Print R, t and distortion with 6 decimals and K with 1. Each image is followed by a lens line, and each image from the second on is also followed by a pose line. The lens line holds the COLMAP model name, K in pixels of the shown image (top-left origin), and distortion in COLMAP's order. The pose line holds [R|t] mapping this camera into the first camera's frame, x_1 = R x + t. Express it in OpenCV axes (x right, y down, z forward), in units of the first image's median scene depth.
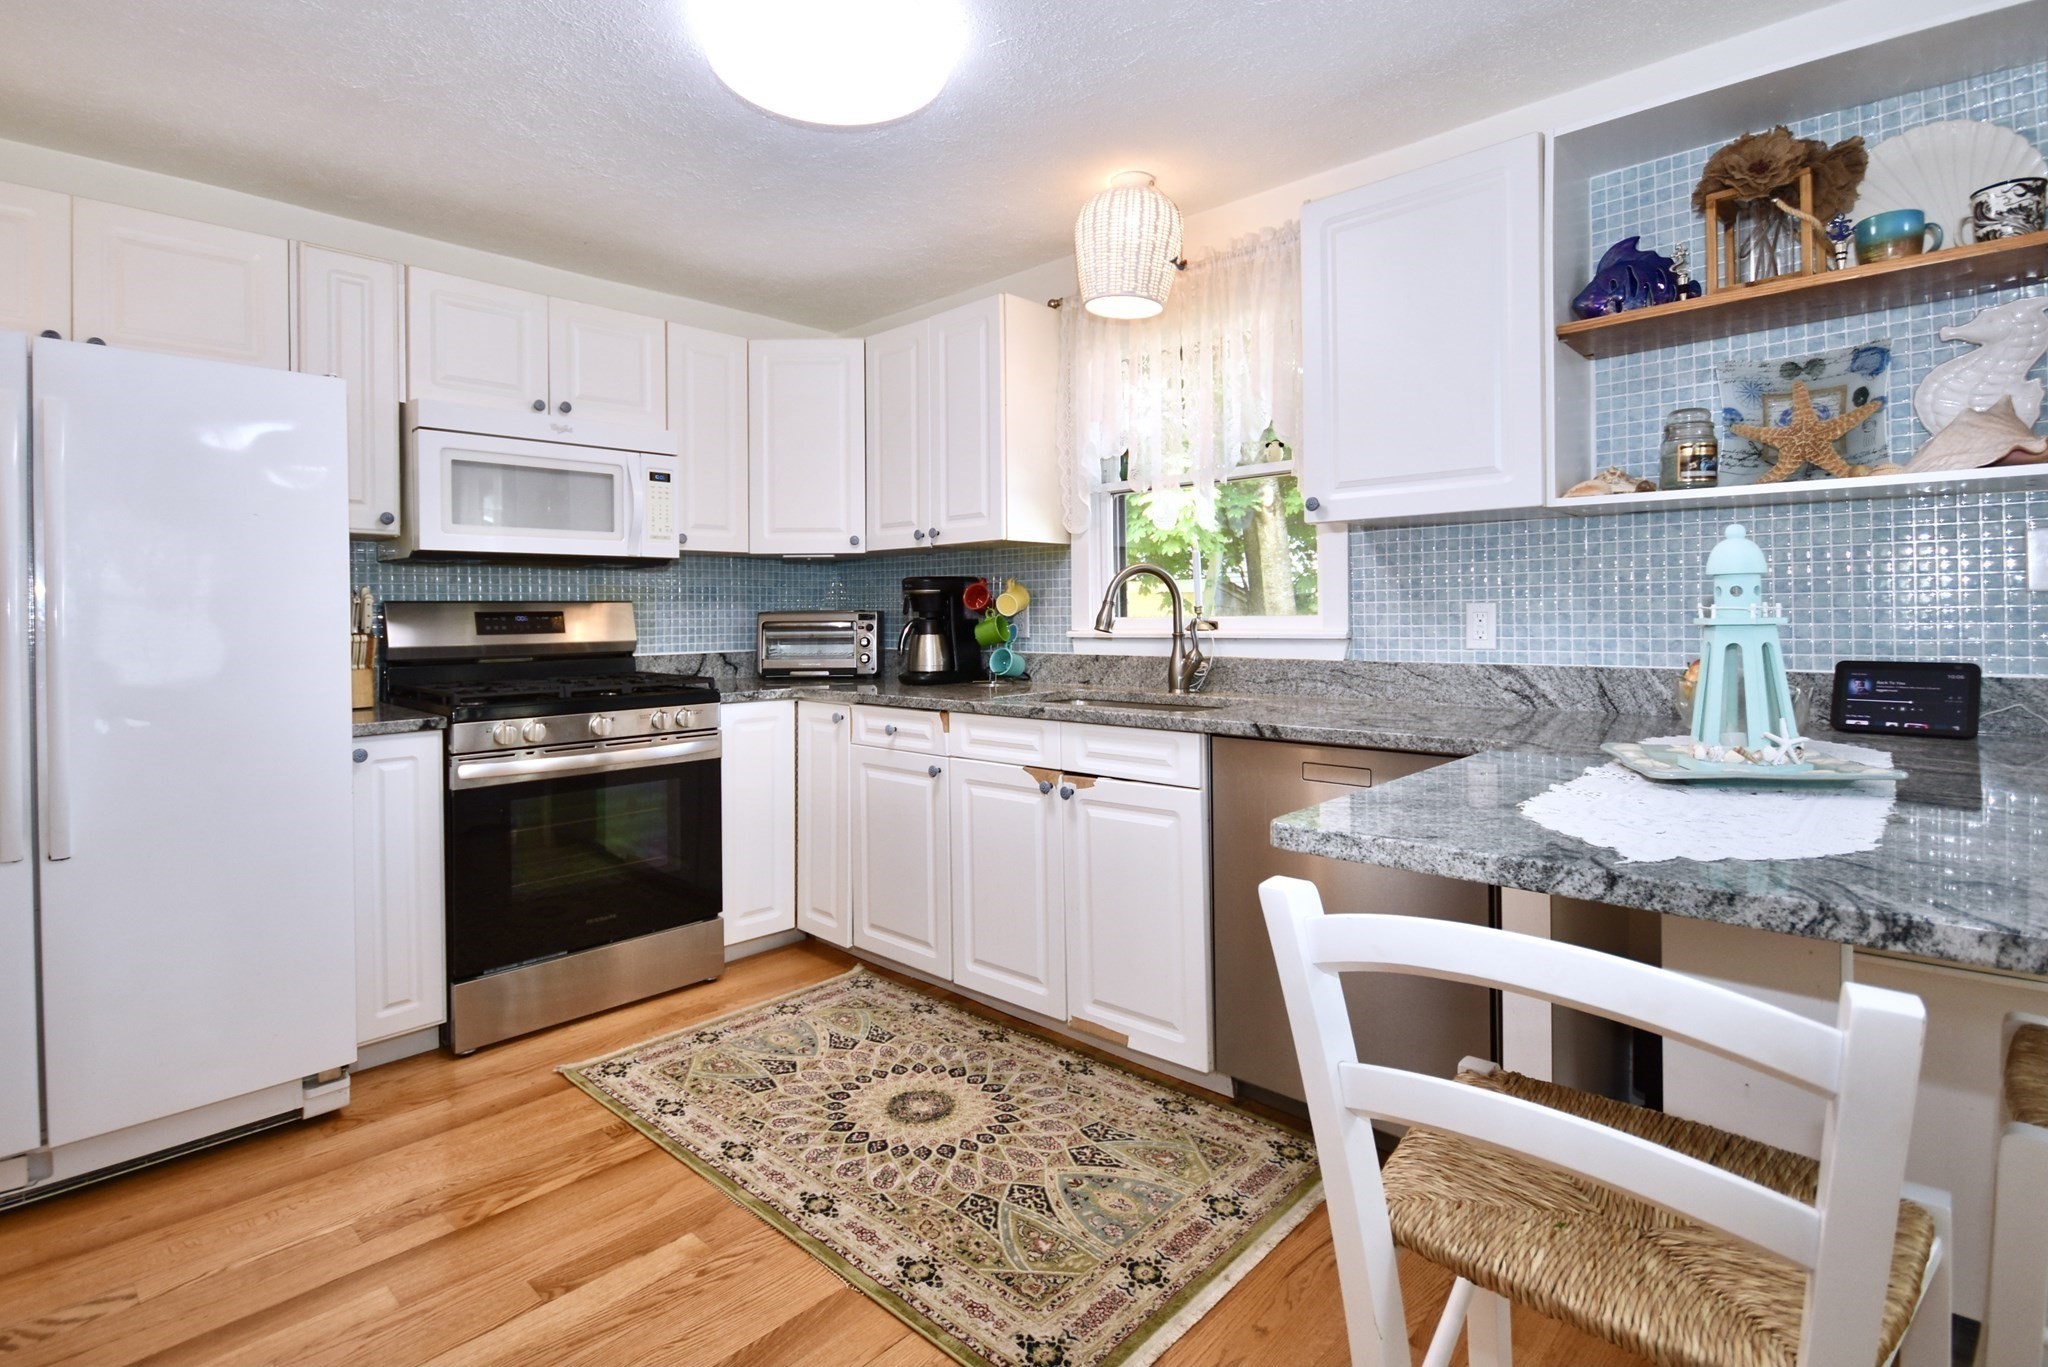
lens RADIAL K [[987.0, 0, 1039.2], [0, 987.0, 618.3], [0, 0, 1]] dist [-0.001653, -0.000794]
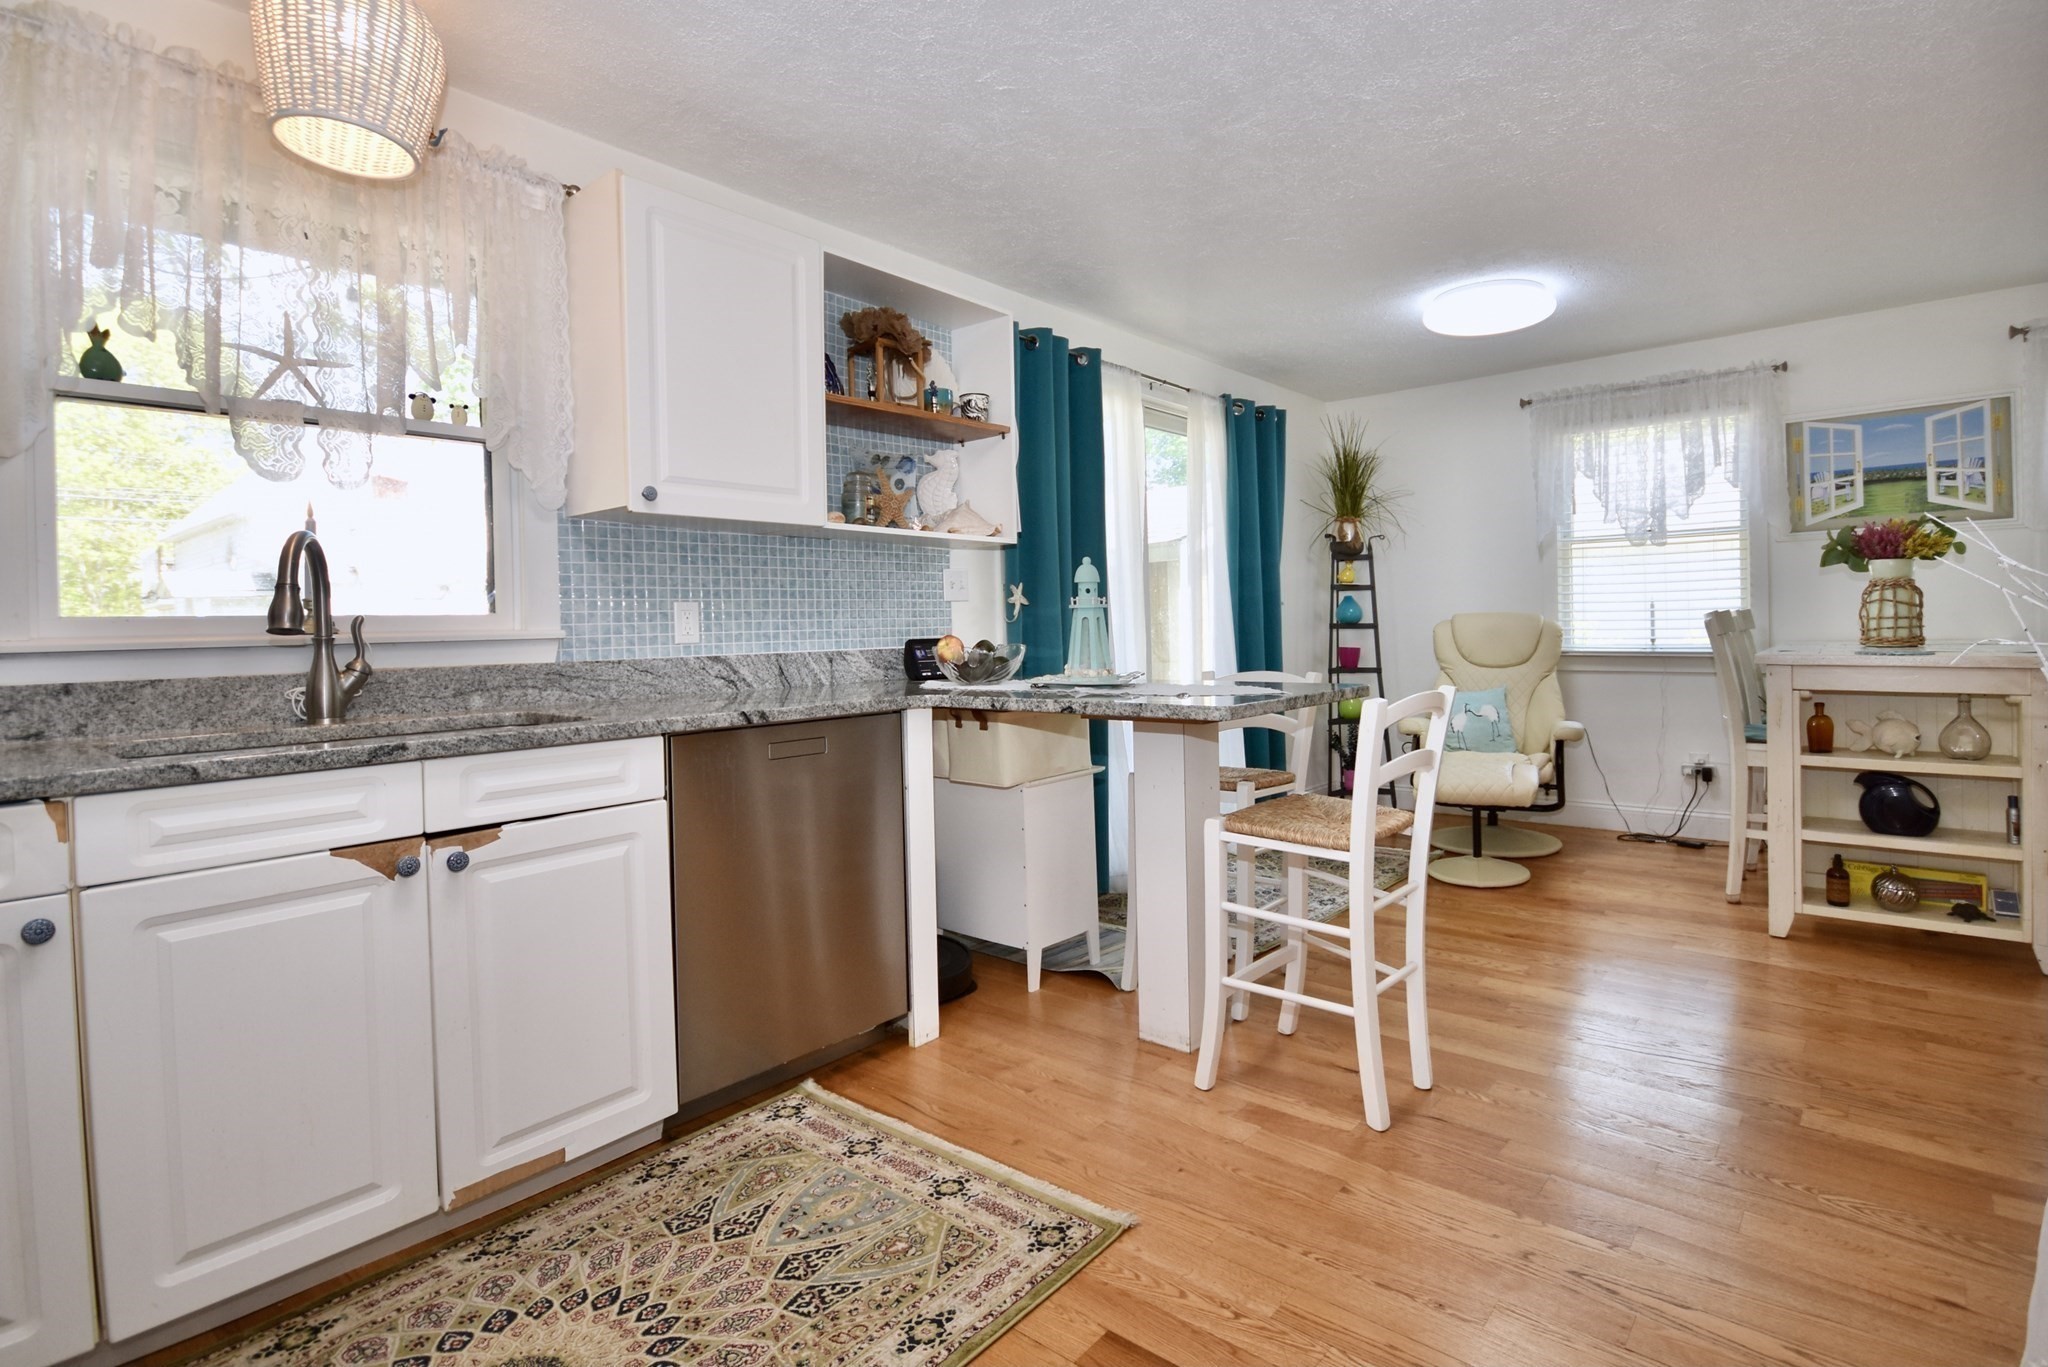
lens RADIAL K [[971.9, 0, 1113.5], [0, 971.9, 629.4], [0, 0, 1]] dist [-0.003468, -0.000584]
pose [[-0.071389, 0.004915, 0.997436, -0.656035], [0.025622, 0.999667, -0.003093, 0.029924], [-0.997119, 0.025336, -0.071491, 0.579326]]
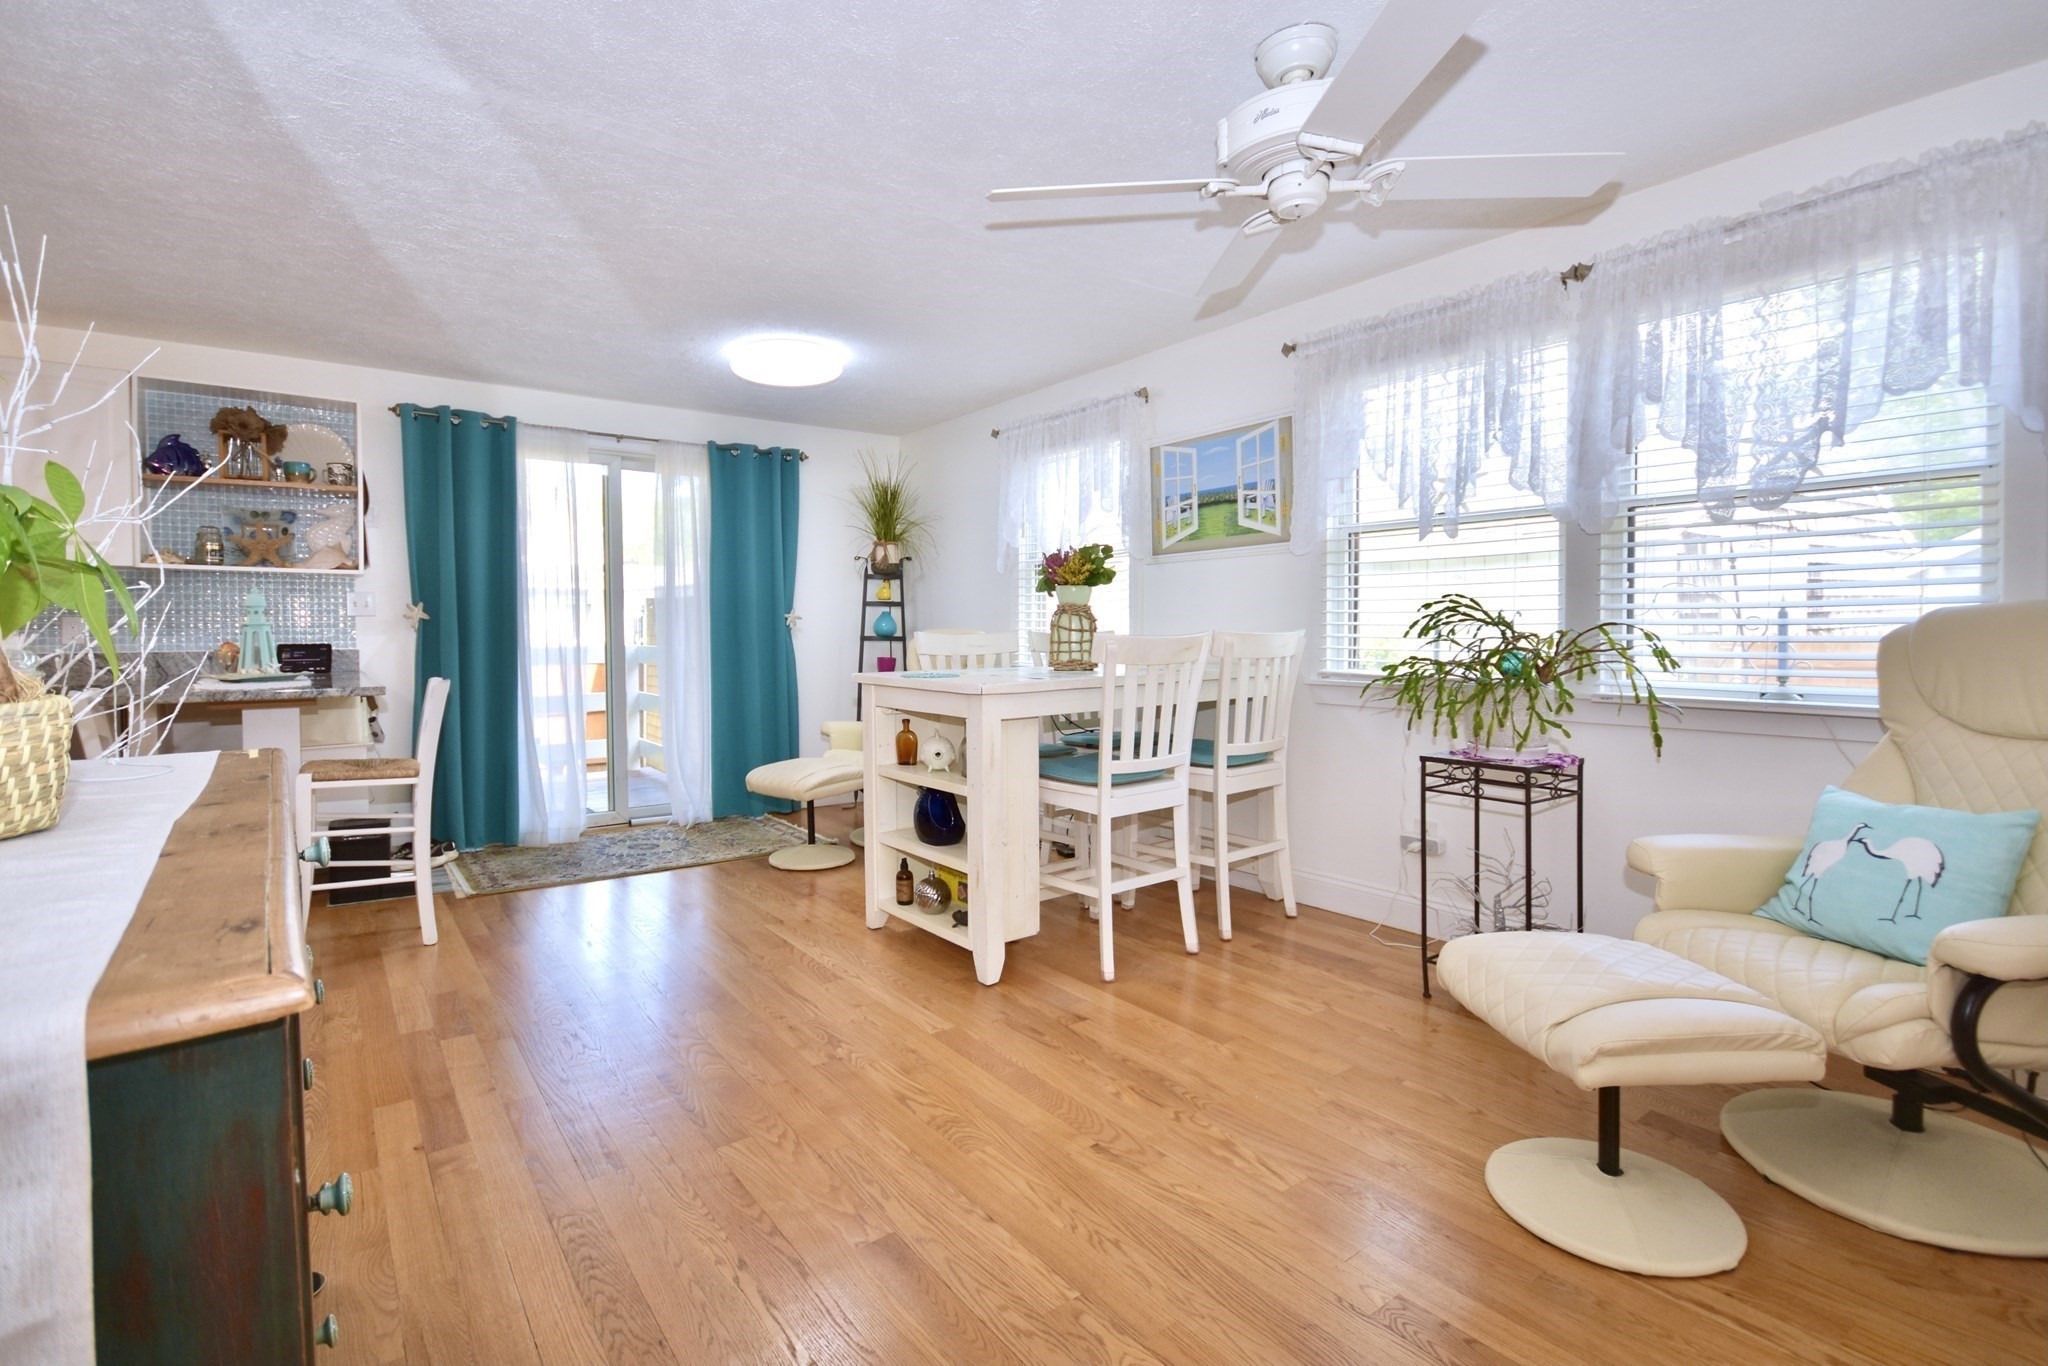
lens RADIAL K [[909.3, 0, 936.5], [0, 909.3, 653.1], [0, 0, 1]] dist [-0.003260, -0.000504]
pose [[0.213556, -0.016286, 0.976795, -0.715480], [0.007277, 0.999860, 0.015080, 0.031975], [-0.976904, 0.003887, 0.213644, -0.734184]]
